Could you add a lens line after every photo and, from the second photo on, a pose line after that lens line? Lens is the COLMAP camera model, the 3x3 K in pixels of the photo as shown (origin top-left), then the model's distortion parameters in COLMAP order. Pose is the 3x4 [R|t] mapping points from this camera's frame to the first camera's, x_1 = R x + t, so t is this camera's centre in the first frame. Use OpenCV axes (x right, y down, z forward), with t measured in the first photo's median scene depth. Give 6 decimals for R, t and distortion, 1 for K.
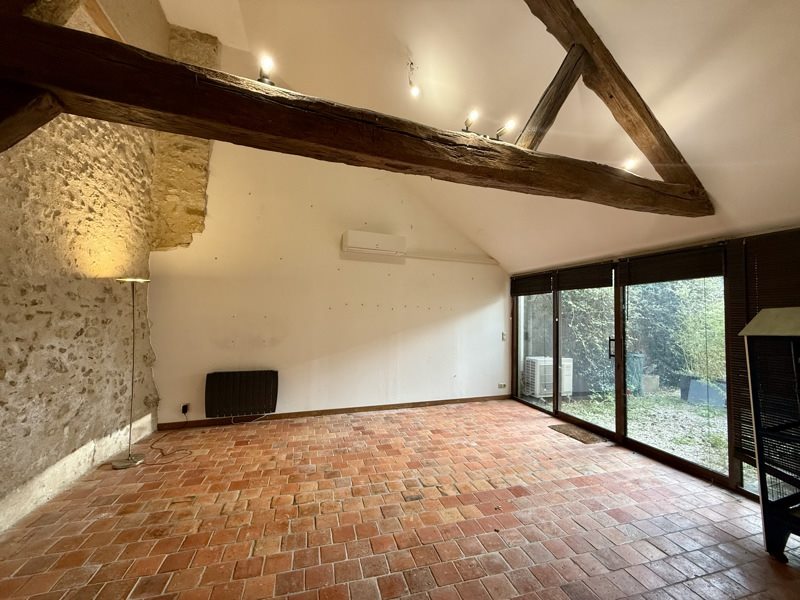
lens RADIAL K [[315.1, 0, 401.7], [0, 315.1, 300.7], [0, 0, 1]] dist [-0.000453, 0.000003]
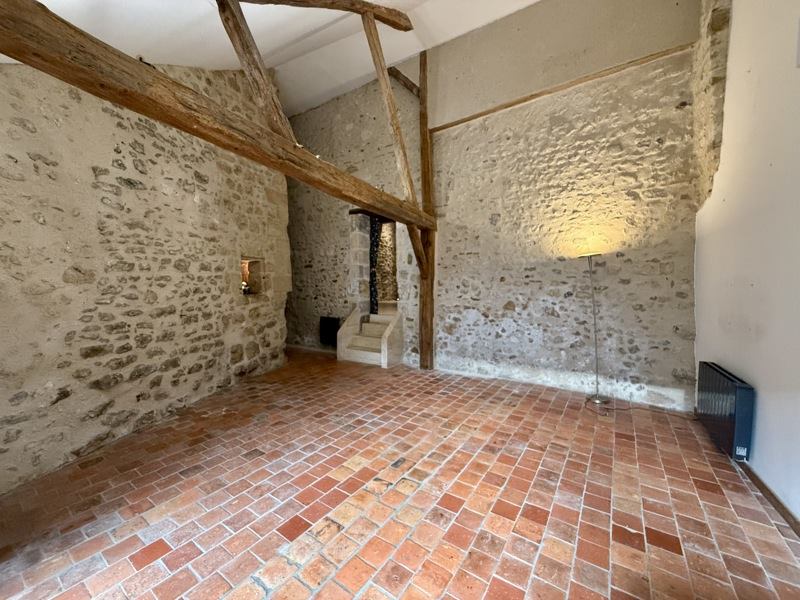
lens RADIAL K [[315.1, 0, 399.1], [0, 315.1, 304.0], [0, 0, 1]] dist [-0.000453, 0.000003]
pose [[-0.771825, 0.021239, -0.635480, 0.637476], [0.009949, 0.999723, 0.021329, 0.110645], [0.635757, 0.010140, -0.771823, 1.718532]]
